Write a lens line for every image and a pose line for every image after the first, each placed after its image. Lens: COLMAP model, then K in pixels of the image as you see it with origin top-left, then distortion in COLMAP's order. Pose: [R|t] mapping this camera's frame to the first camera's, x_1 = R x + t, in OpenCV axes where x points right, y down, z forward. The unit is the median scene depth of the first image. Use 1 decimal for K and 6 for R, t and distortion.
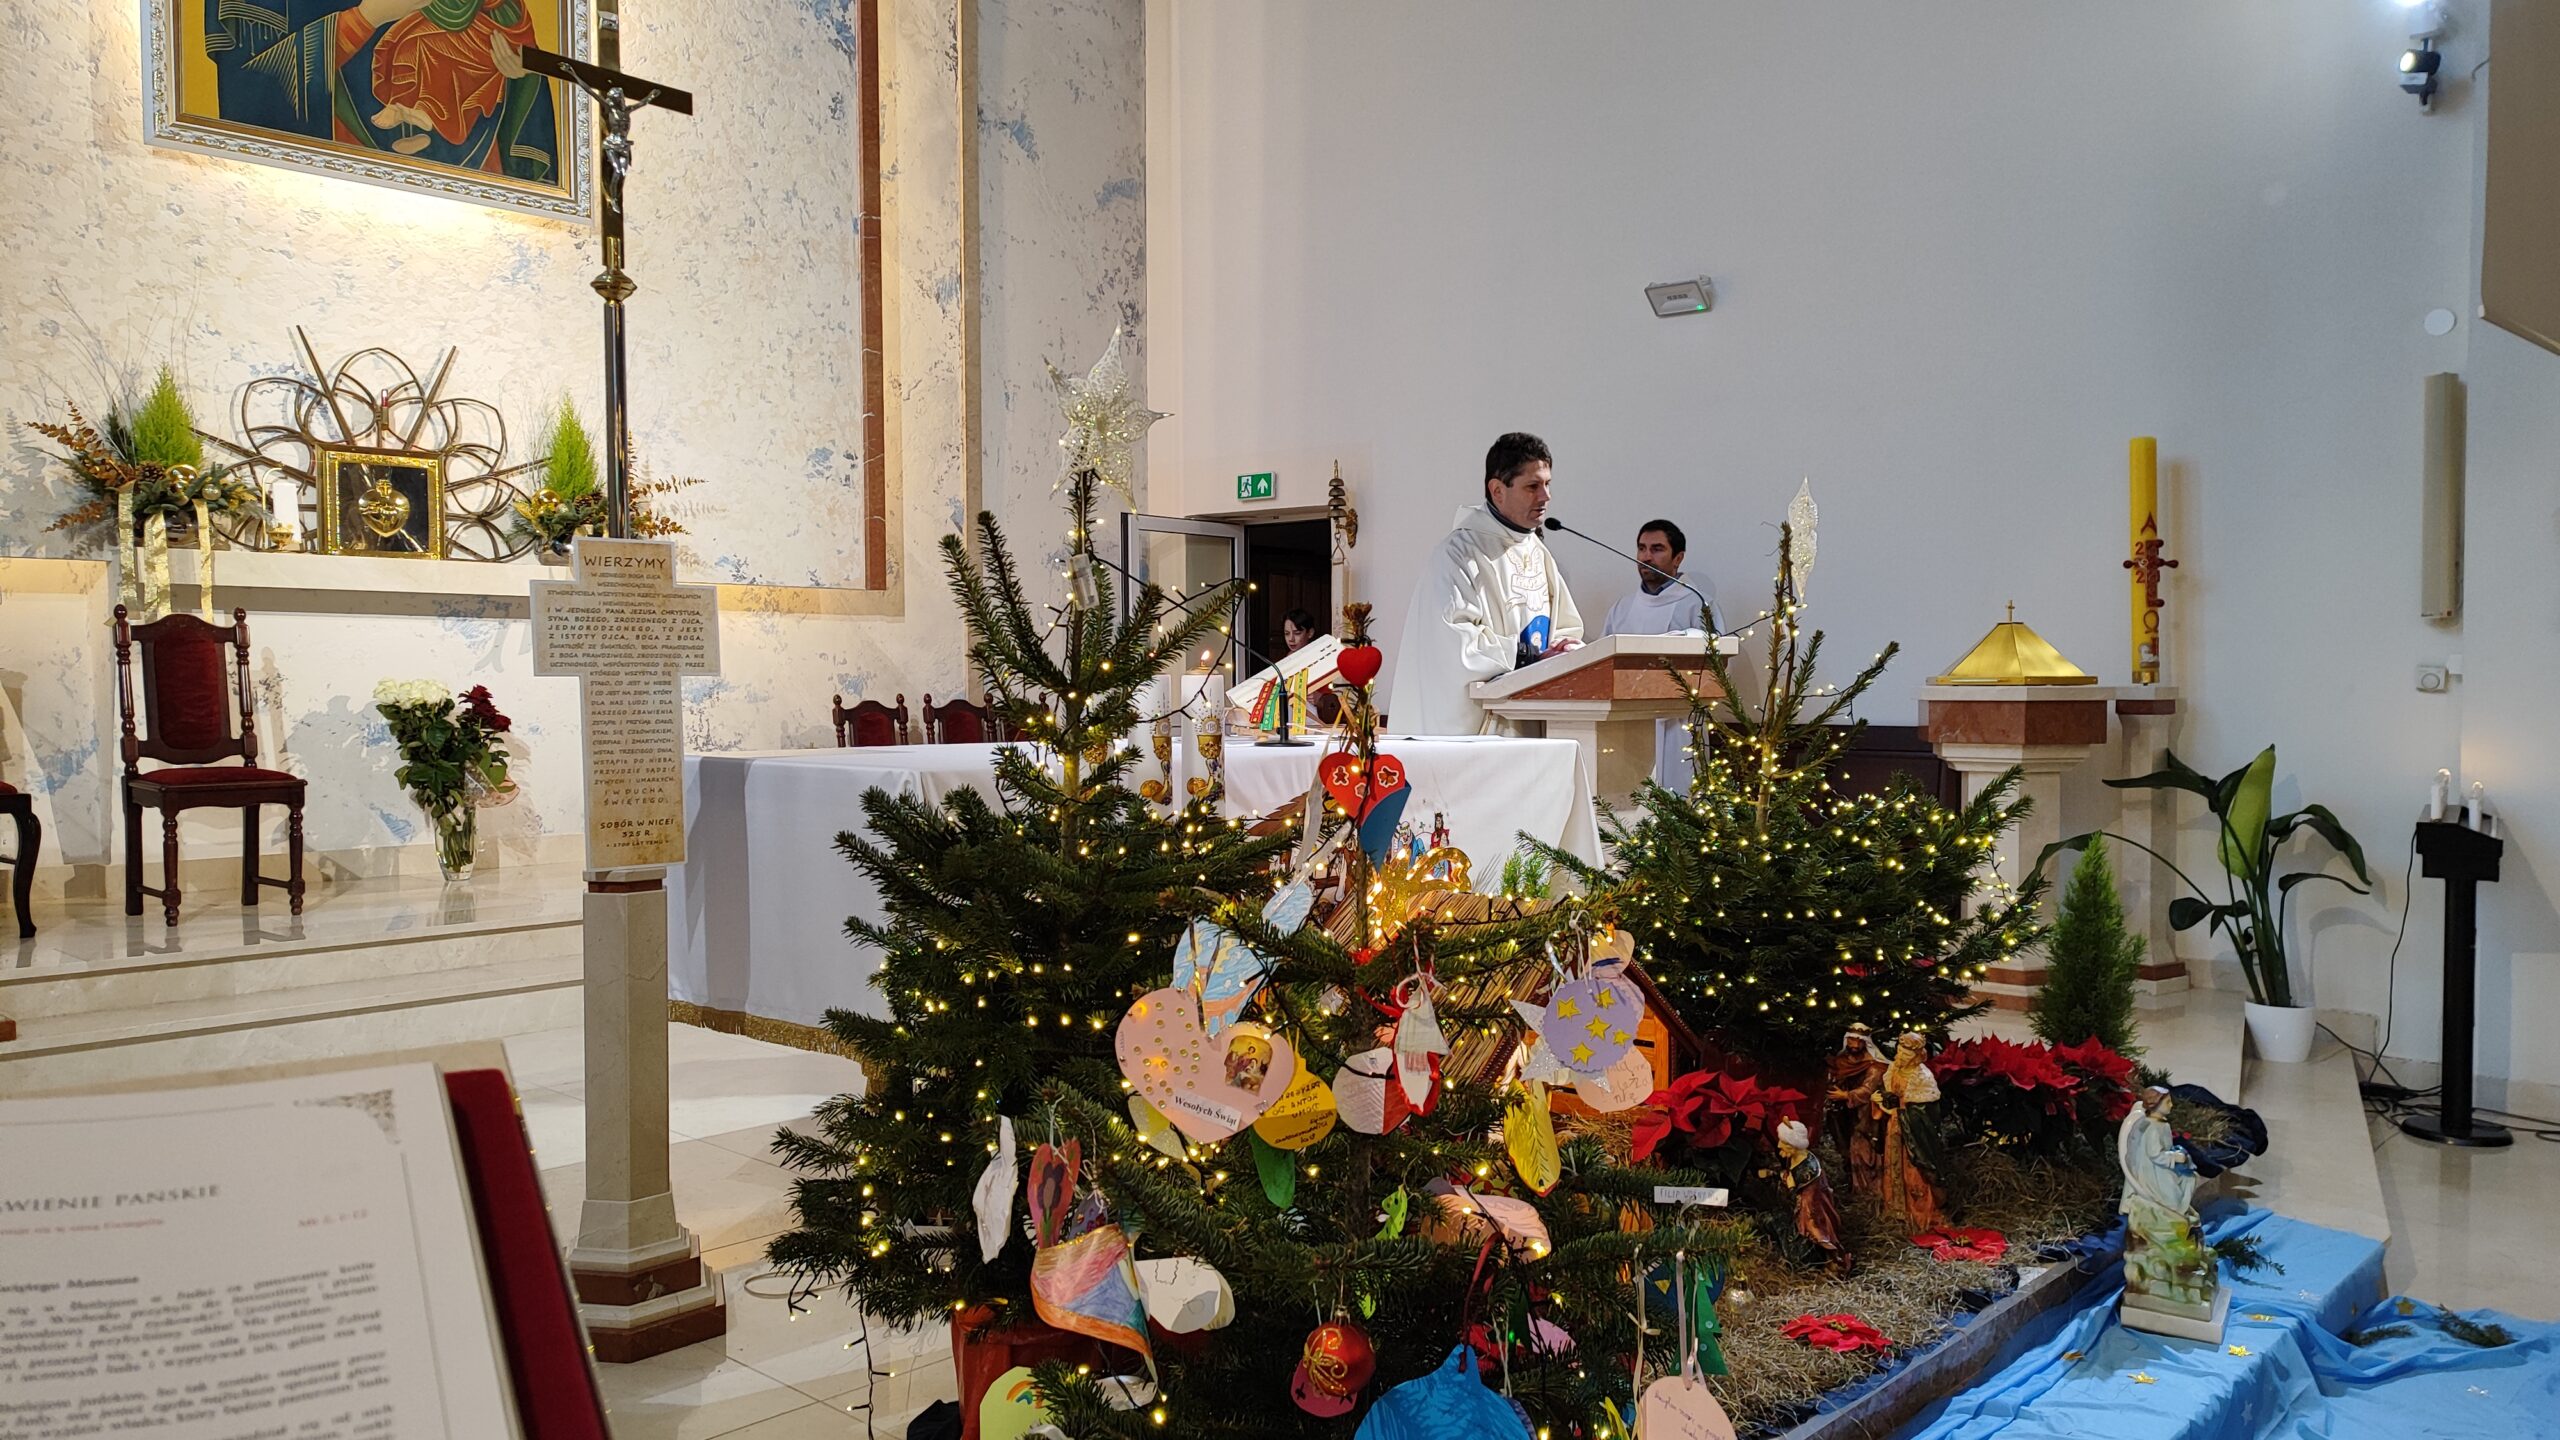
lens RADIAL K [[1822.2, 0, 1298.2], [0, 1822.2, 727.5], [0, 0, 1]] dist [0.045812, -0.042502]
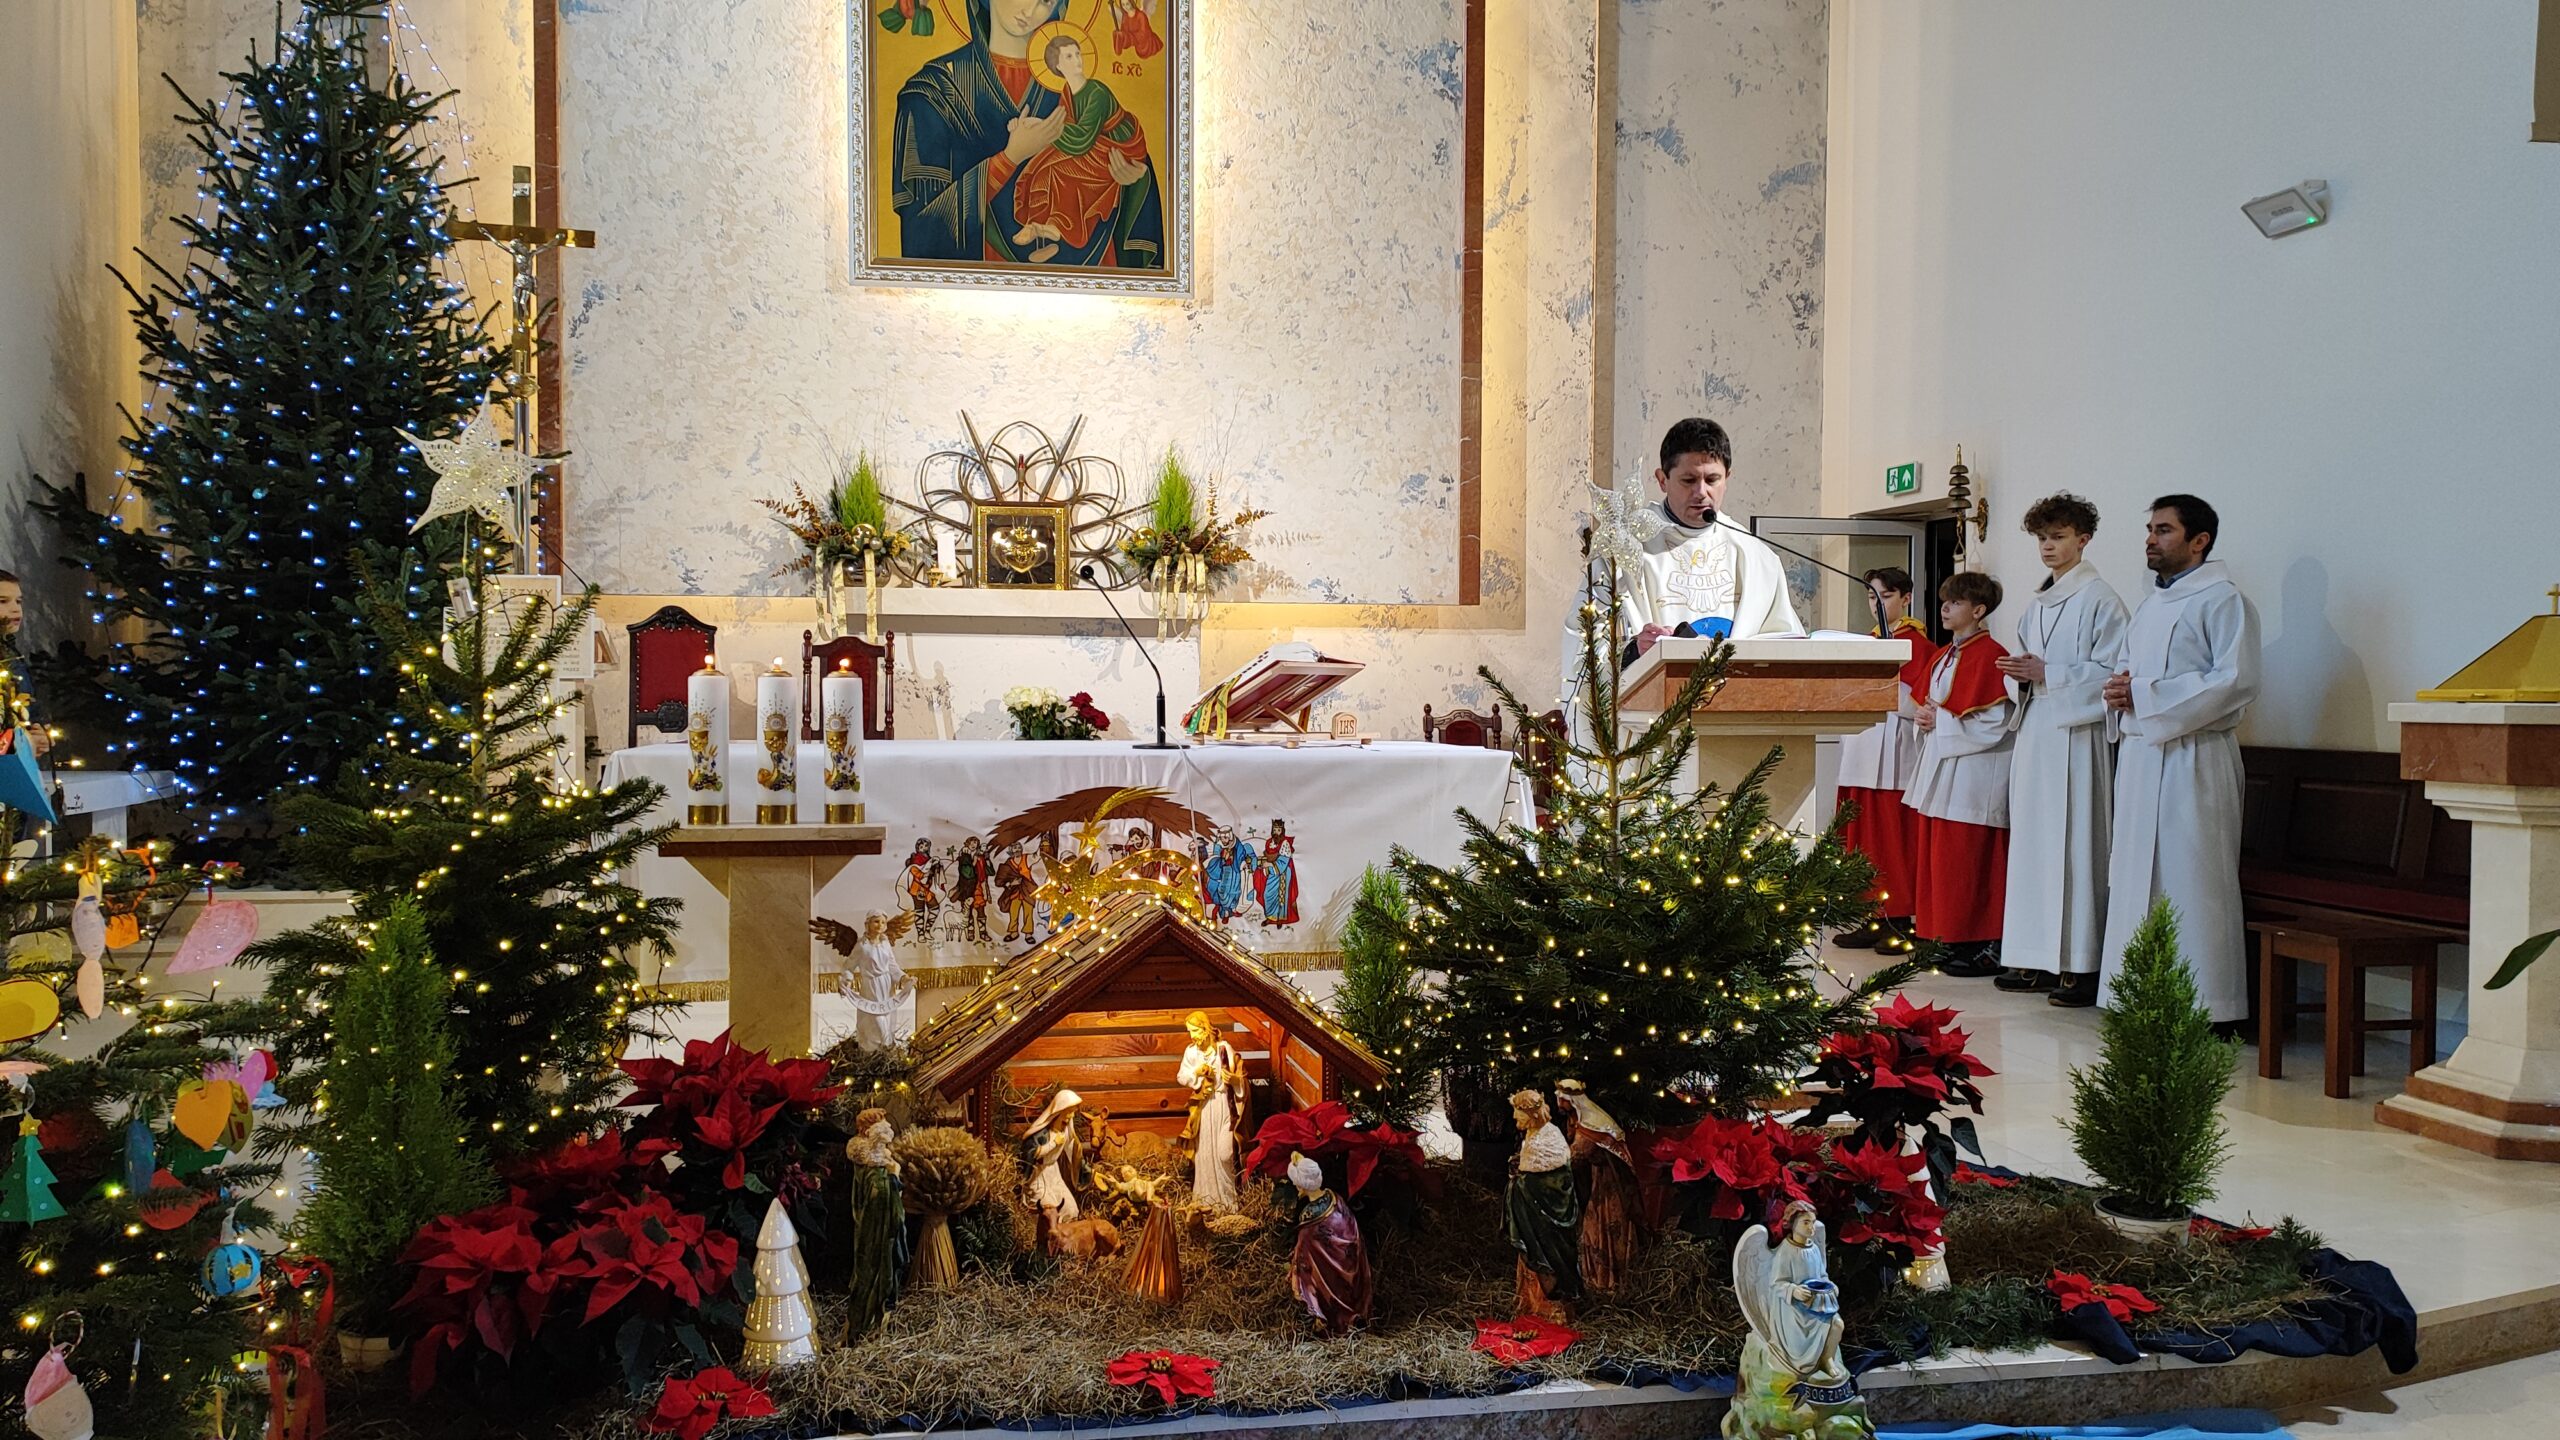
lens RADIAL K [[1822.2, 0, 1286.2], [0, 1822.2, 735.2], [0, 0, 1]] dist [0.045812, -0.042502]
pose [[0.799239, 0.019955, -0.600682, 0.348928], [-0.022340, 0.999744, 0.003487, -0.001567], [0.600598, 0.010633, 0.799480, 0.106627]]
